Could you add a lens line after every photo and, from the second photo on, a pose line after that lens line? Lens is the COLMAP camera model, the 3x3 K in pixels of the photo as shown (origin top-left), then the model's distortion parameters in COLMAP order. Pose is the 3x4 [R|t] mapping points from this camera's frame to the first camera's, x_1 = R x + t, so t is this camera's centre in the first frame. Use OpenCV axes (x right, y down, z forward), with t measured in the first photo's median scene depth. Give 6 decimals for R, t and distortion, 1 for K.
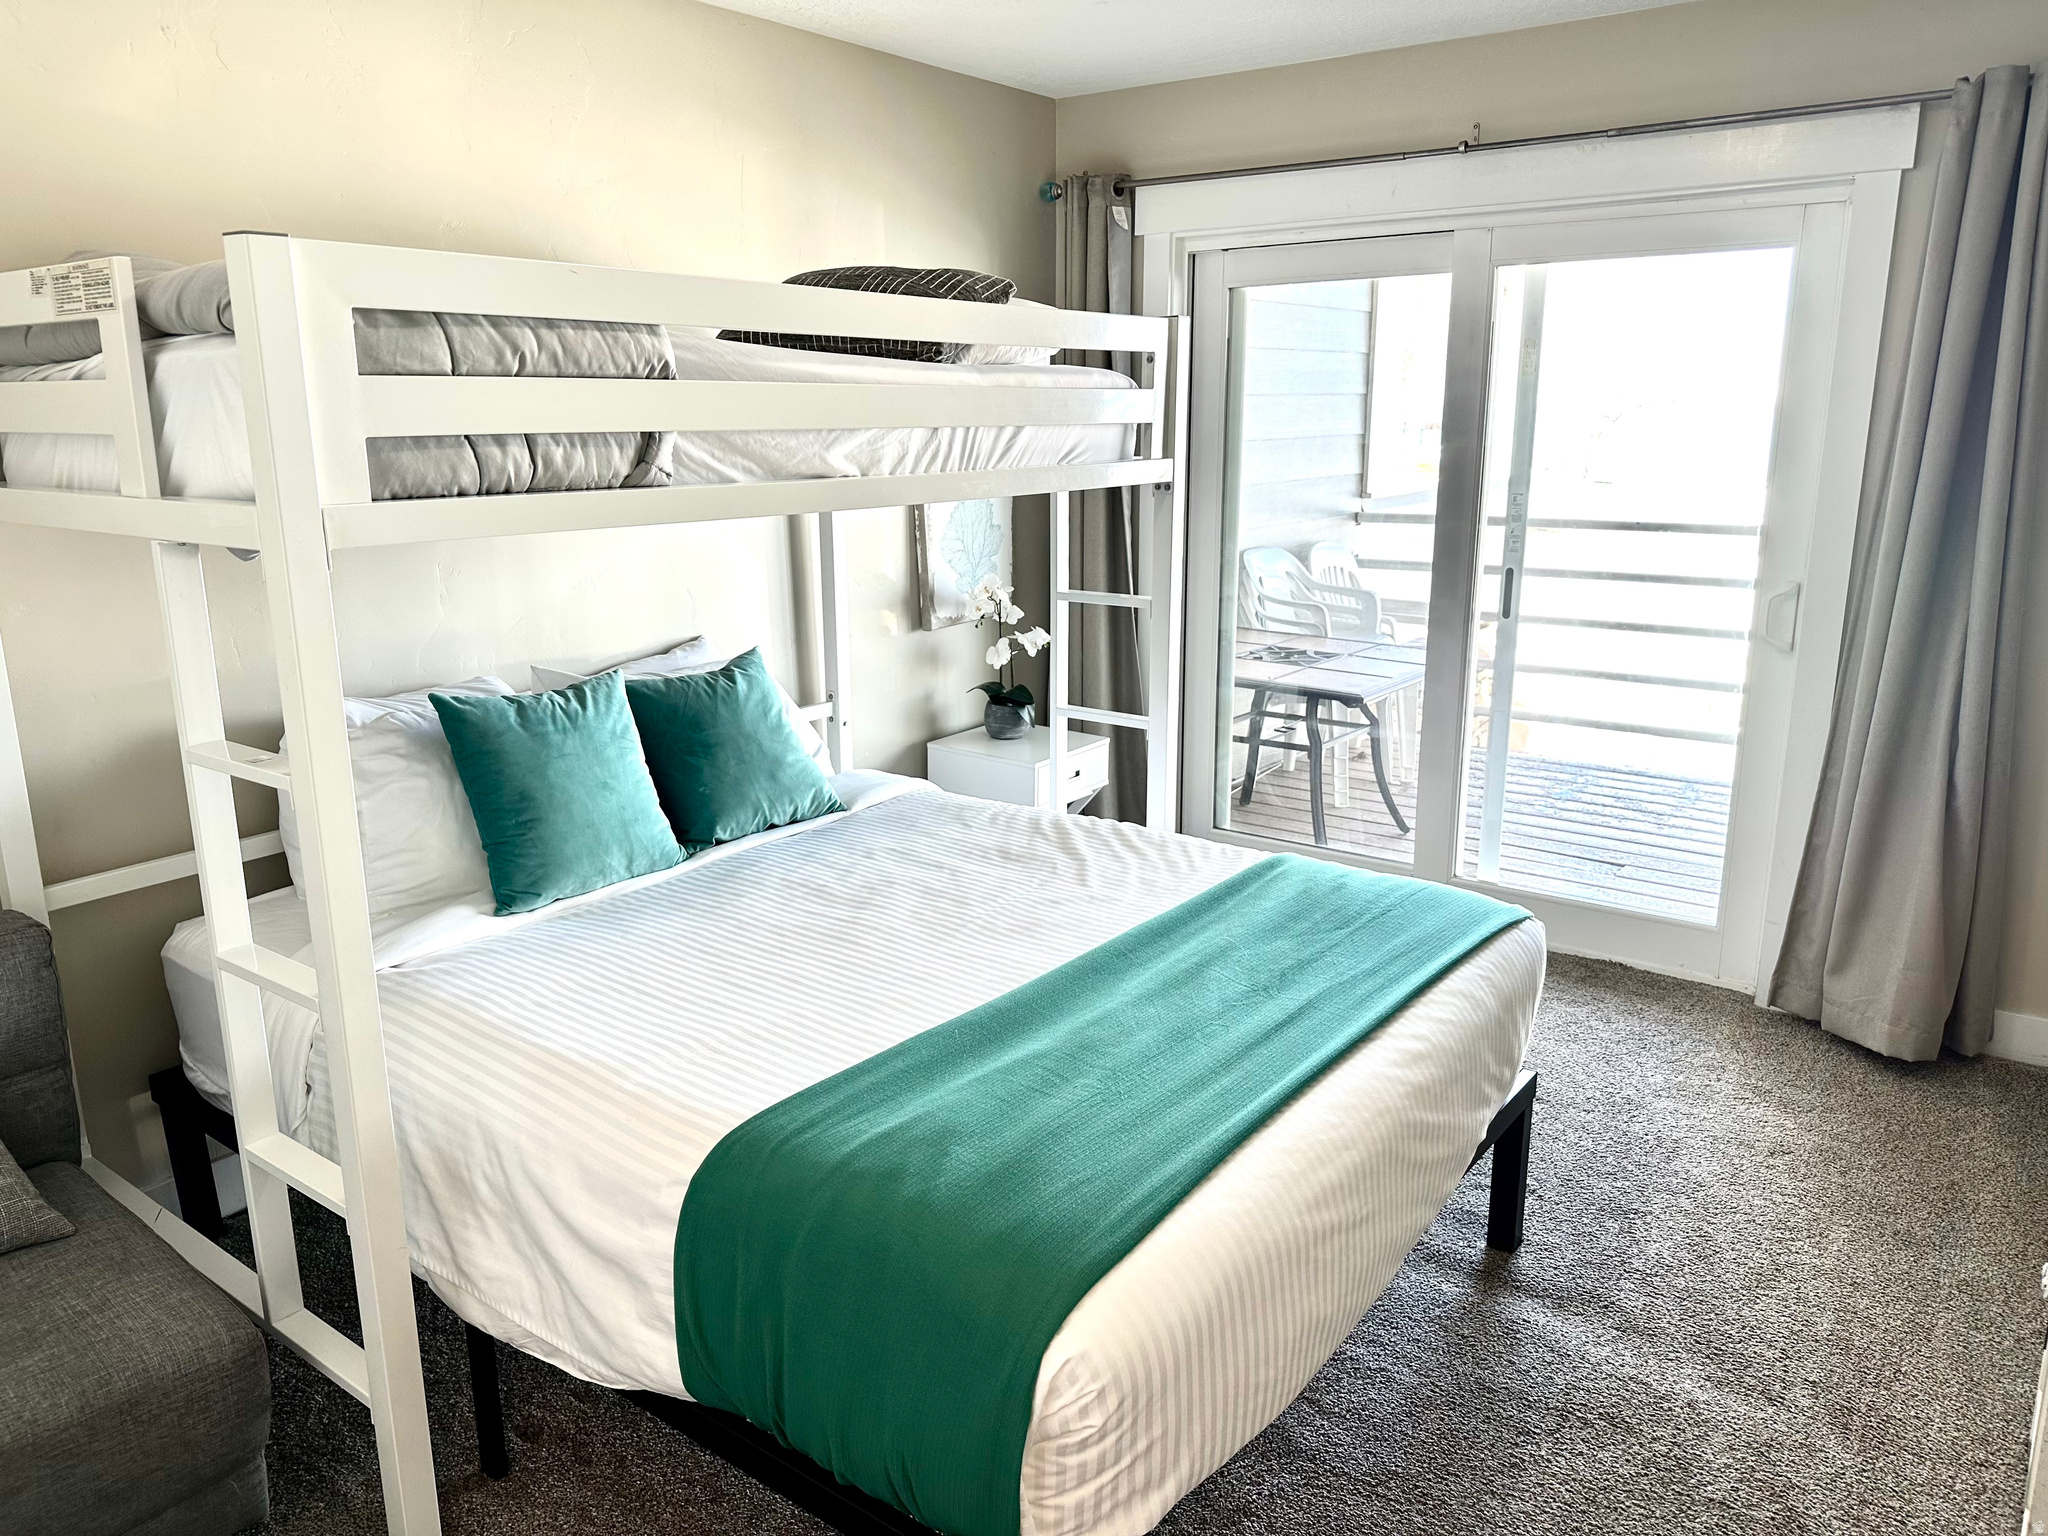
lens RADIAL K [[1423.8, 0, 1024.0], [0, 1423.8, 768.0], [0, 0, 1]] dist [0.131466, -0.207591]
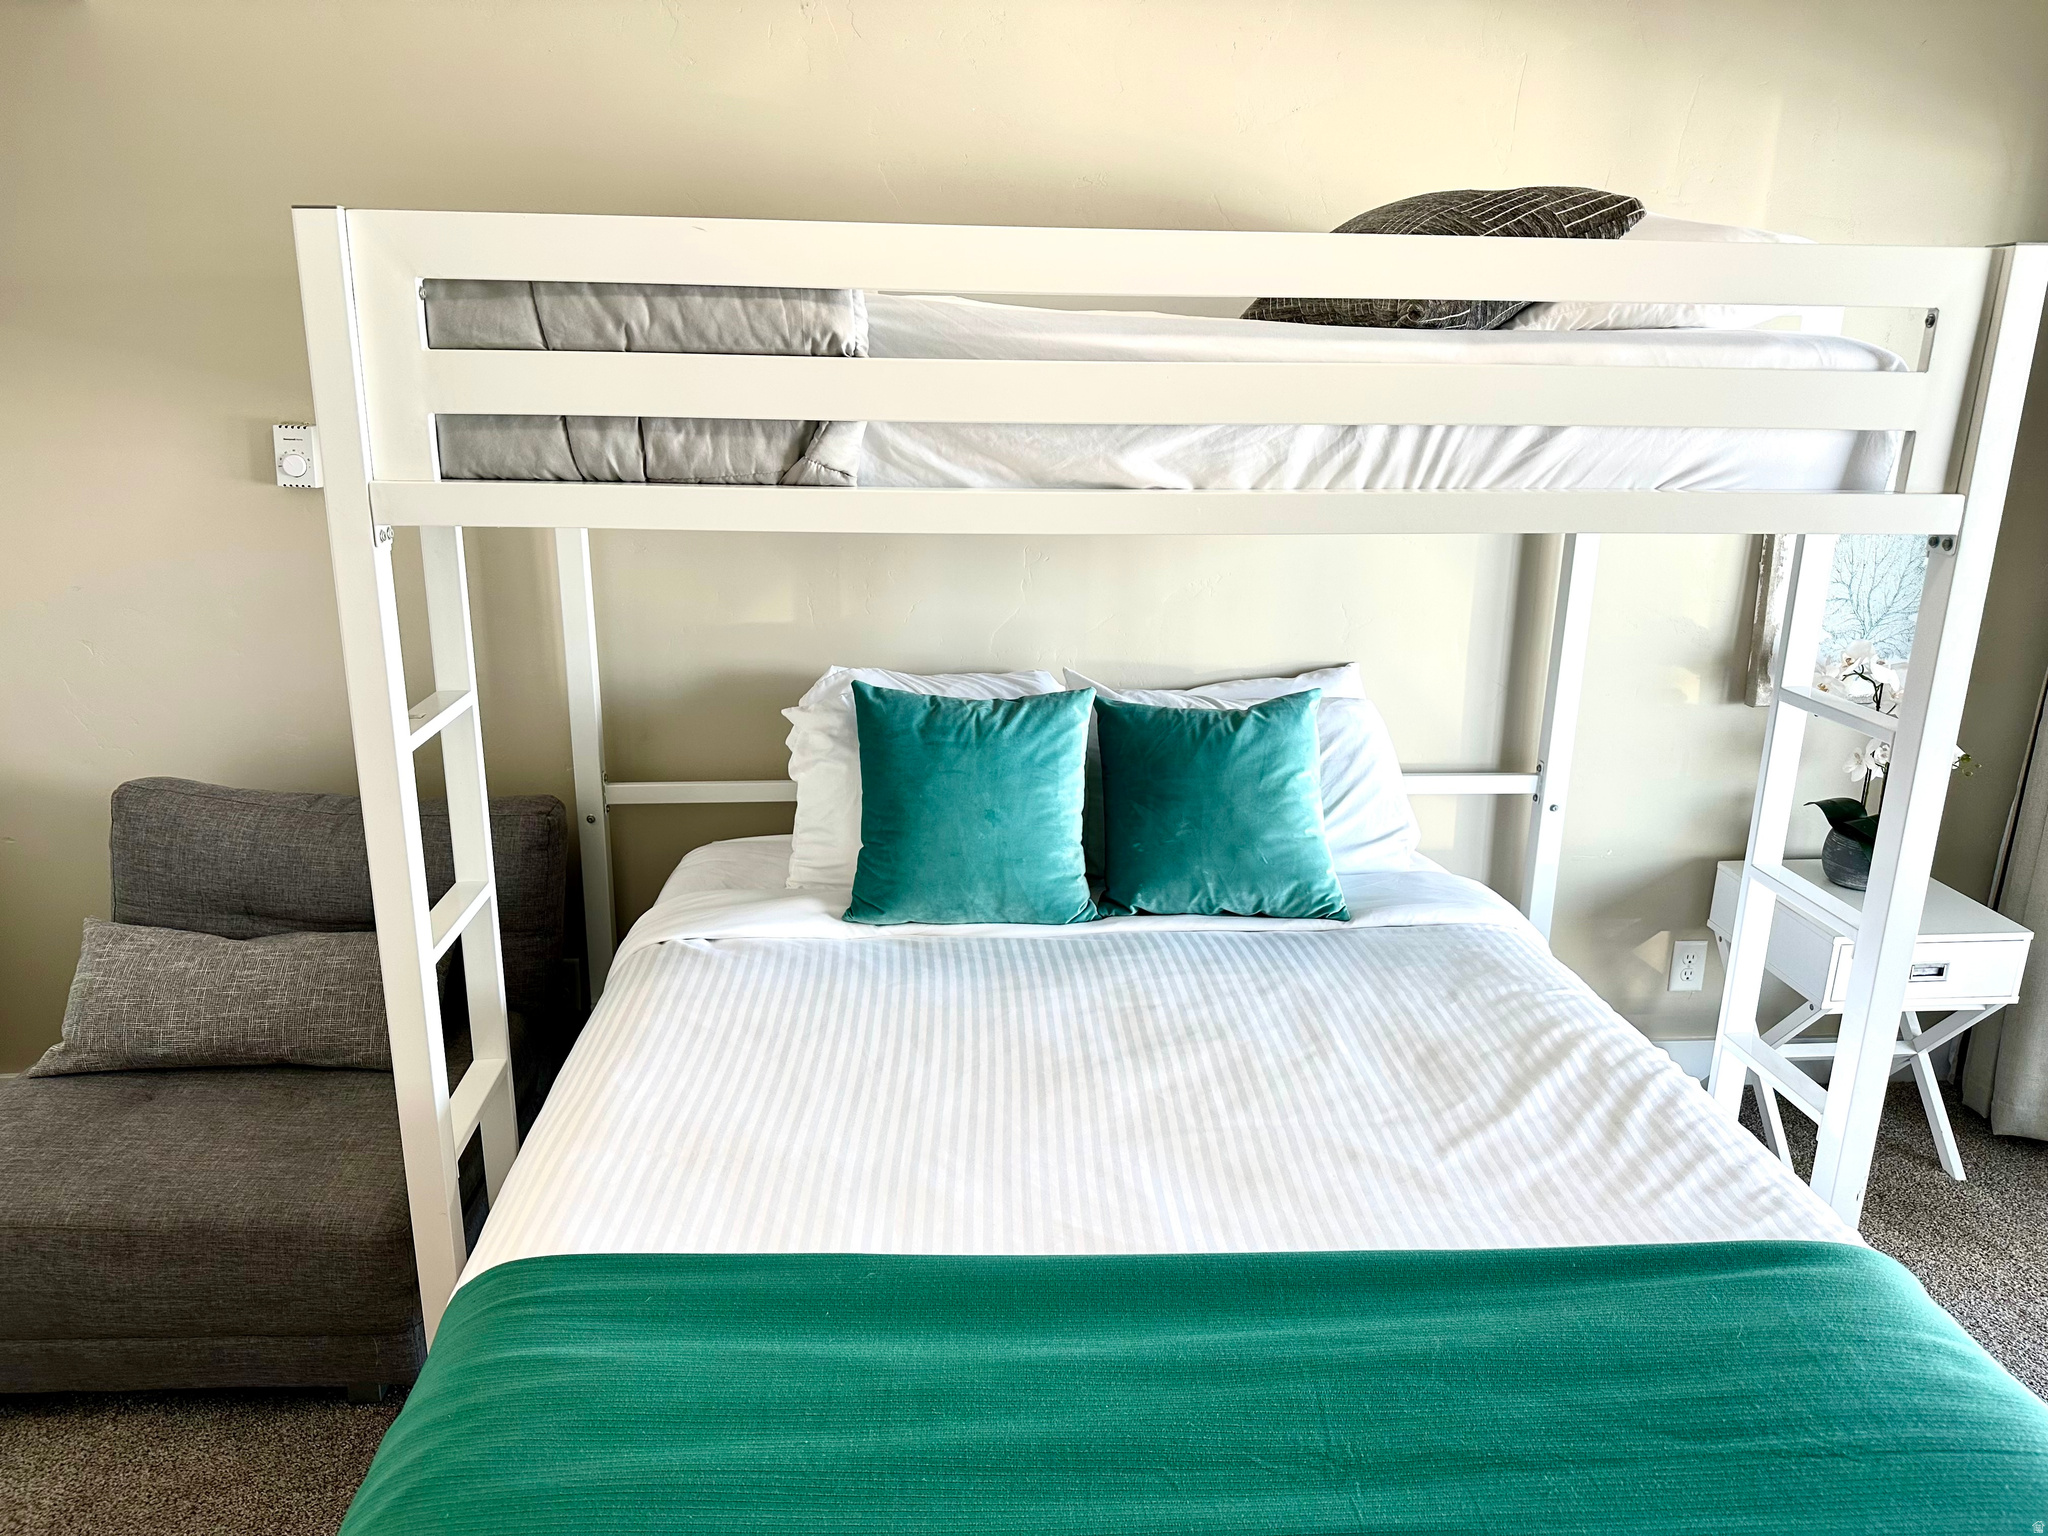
lens RADIAL K [[1423.8, 0, 1024.0], [0, 1423.8, 768.0], [0, 0, 1]] dist [0.131466, -0.207591]
pose [[0.652313, 0.222480, -0.724563, 0.429821], [-0.204032, 0.972206, 0.114832, -0.147103], [0.729972, 0.072928, 0.679575, 0.503314]]
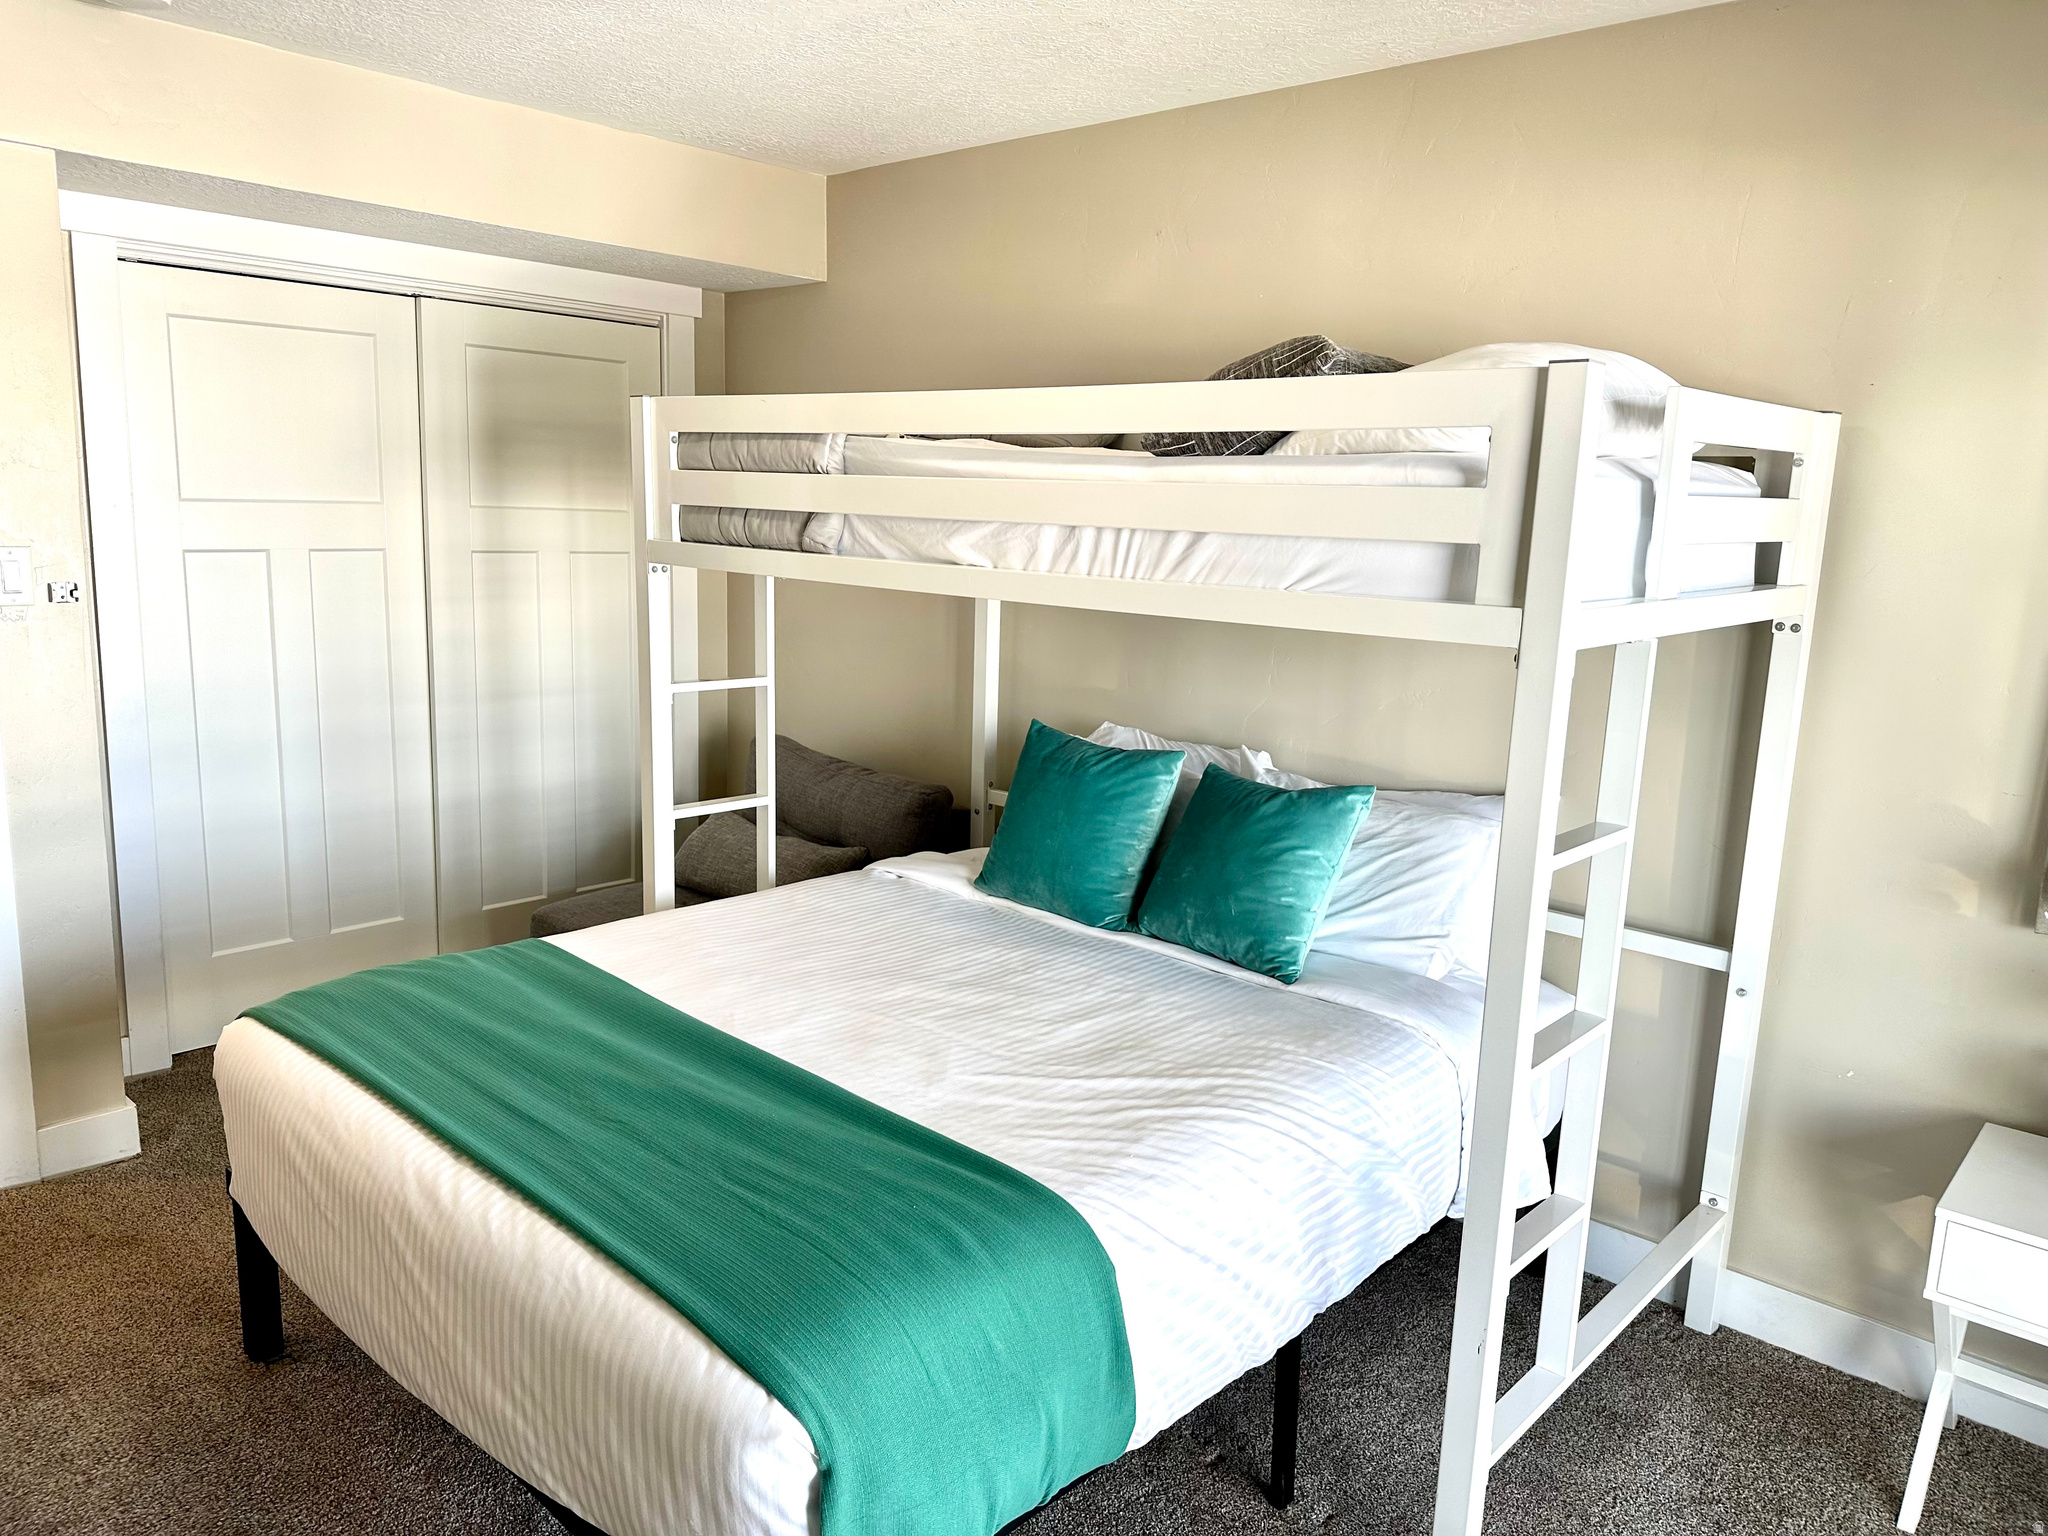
lens RADIAL K [[1431.6, 0, 991.4], [0, 1431.6, 761.2], [0, 0, 1]] dist [0.175201, -0.332162]
pose [[-0.124899, 0.183766, -0.975003, 0.999803], [-0.273632, 0.938206, 0.211884, -0.322156], [0.953691, 0.293256, -0.066897, 1.227272]]
